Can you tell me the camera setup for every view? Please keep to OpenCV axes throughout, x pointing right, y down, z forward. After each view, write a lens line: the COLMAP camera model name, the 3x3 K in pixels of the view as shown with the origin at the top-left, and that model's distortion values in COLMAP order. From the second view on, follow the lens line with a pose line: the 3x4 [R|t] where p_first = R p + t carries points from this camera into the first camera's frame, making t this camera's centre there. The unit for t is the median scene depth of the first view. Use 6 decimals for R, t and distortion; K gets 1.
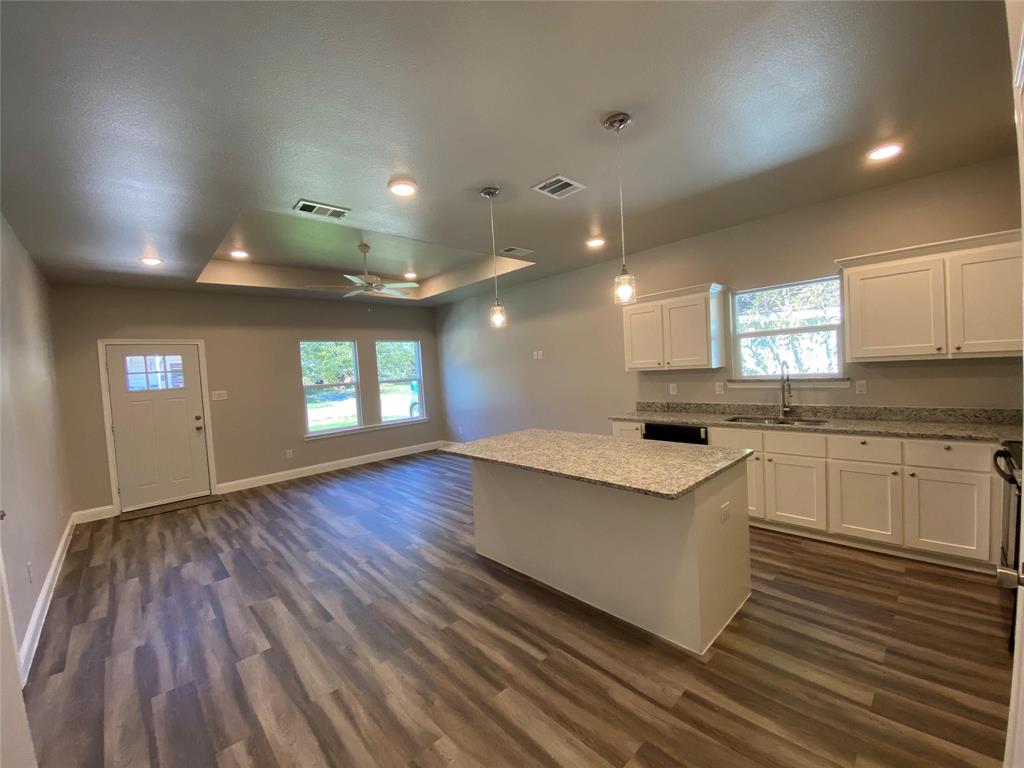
lens RADIAL K [[414.4, 0, 512.0], [0, 414.4, 384.0], [0, 0, 1]] dist [0.027489, -0.023875]
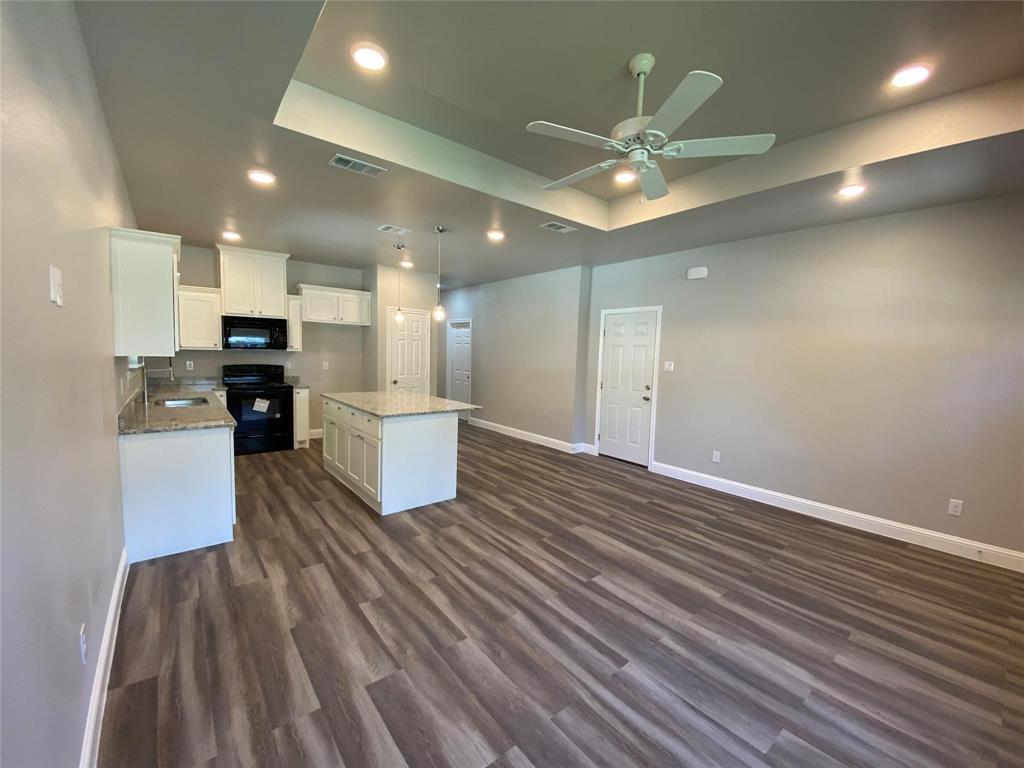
lens RADIAL K [[414.4, 0, 512.0], [0, 414.4, 384.0], [0, 0, 1]] dist [0.027489, -0.023875]
pose [[-0.996788, 0.022188, 0.076953, -0.342191], [0.031063, 0.992749, 0.116125, -0.062045], [-0.073819, 0.118142, -0.990249, 2.099556]]
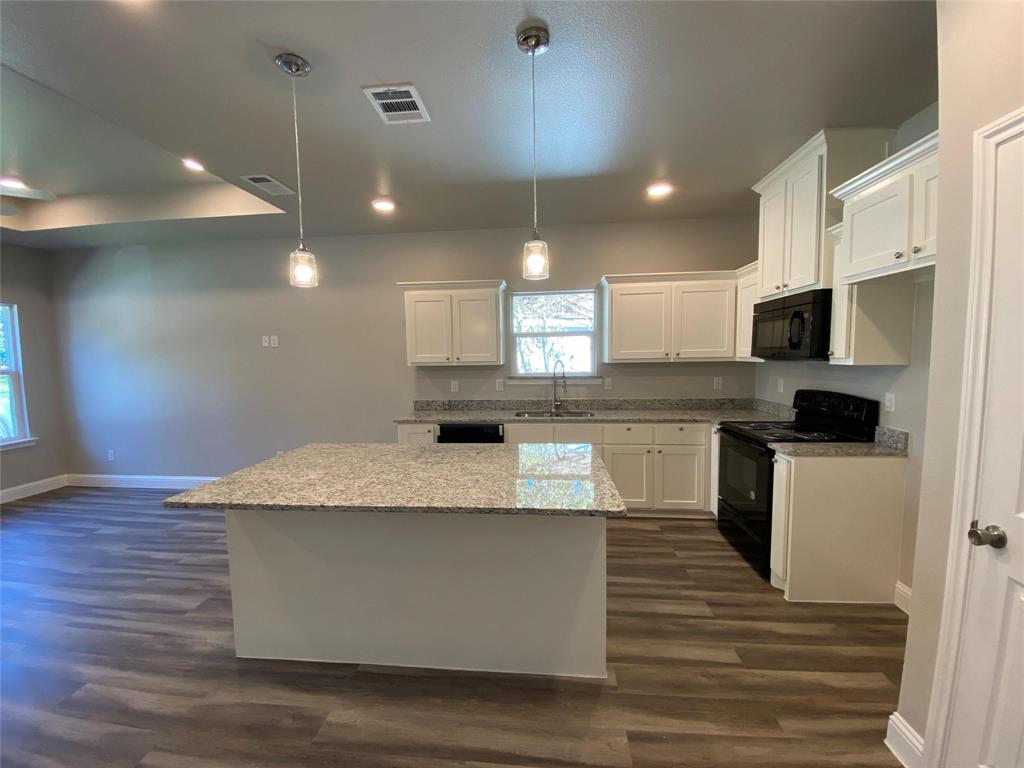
lens RADIAL K [[414.4, 0, 512.0], [0, 414.4, 384.0], [0, 0, 1]] dist [0.027489, -0.023875]
pose [[0.751865, -0.002864, 0.659311, -0.179058], [-0.001192, 0.999983, 0.005703, 0.002838], [-0.659316, -0.005074, 0.751849, 0.273356]]
